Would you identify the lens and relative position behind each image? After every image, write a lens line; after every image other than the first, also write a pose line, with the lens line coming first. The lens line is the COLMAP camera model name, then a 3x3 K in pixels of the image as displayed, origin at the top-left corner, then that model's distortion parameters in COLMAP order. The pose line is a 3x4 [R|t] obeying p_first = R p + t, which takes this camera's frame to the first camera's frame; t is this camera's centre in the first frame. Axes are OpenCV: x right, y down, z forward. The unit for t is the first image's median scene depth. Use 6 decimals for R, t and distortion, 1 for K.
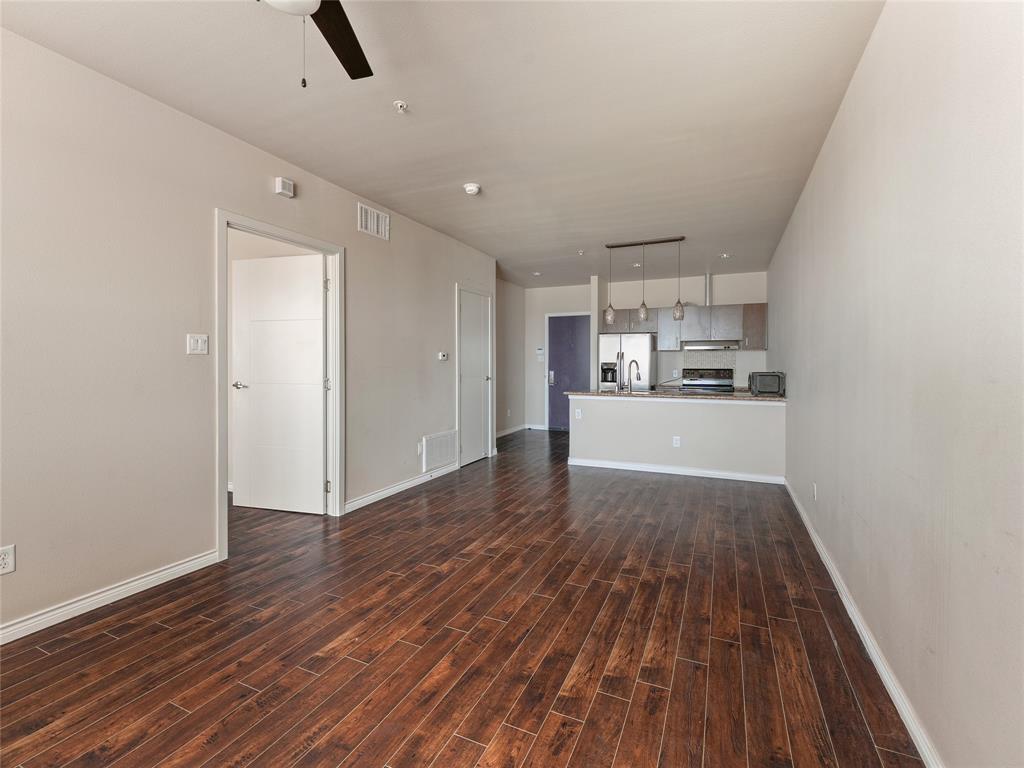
lens RADIAL K [[462.2, 0, 515.0], [0, 462.2, 371.4], [0, 0, 1]] dist [0.004862, -0.001120]
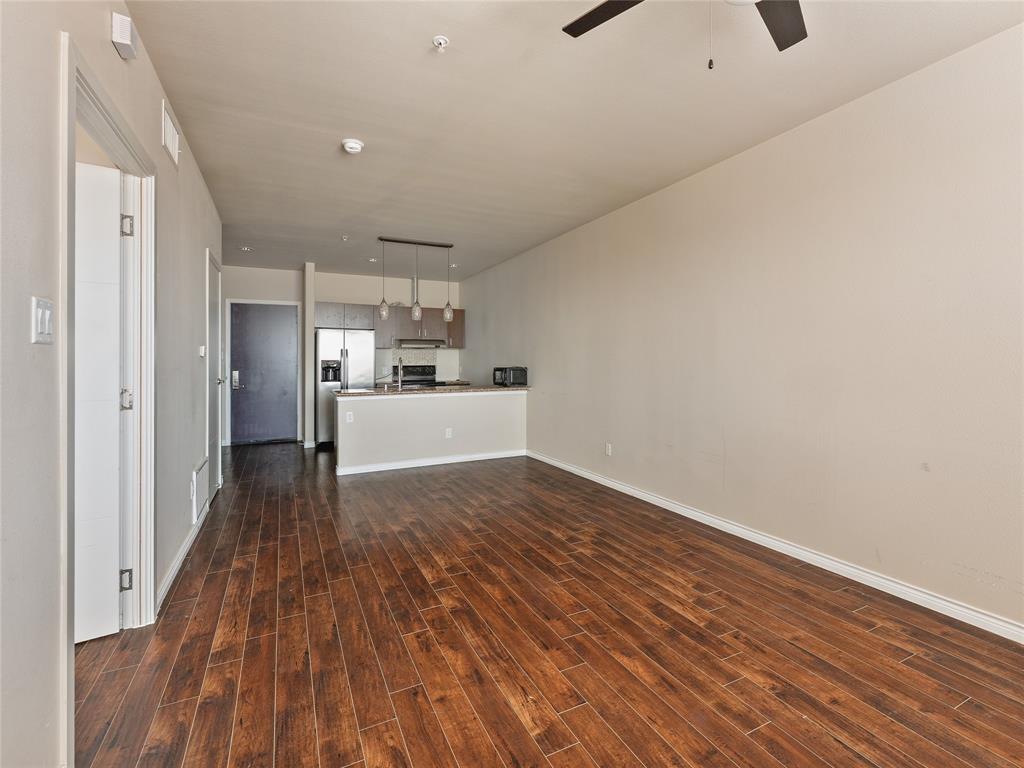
lens RADIAL K [[462.2, 0, 513.4], [0, 462.2, 366.4], [0, 0, 1]] dist [0.004862, -0.001120]
pose [[0.636249, -0.013570, 0.771365, -0.610862], [0.016579, 0.999855, 0.003914, -0.009170], [-0.771306, 0.010298, 0.636381, 0.304196]]
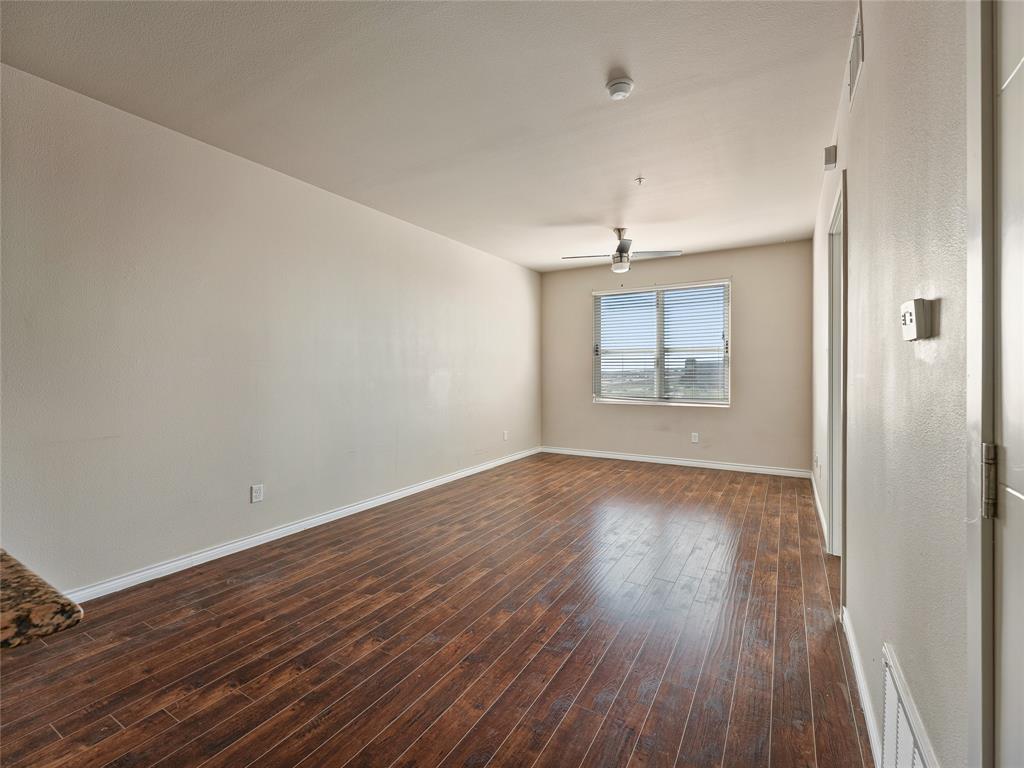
lens RADIAL K [[462.2, 0, 511.9], [0, 462.2, 380.8], [0, 0, 1]] dist [0.004862, -0.001120]
pose [[-0.993589, -0.004290, 0.112975, -0.017995], [-0.000757, 0.999510, 0.031298, -0.019517], [-0.113054, 0.031012, -0.993105, 1.865888]]
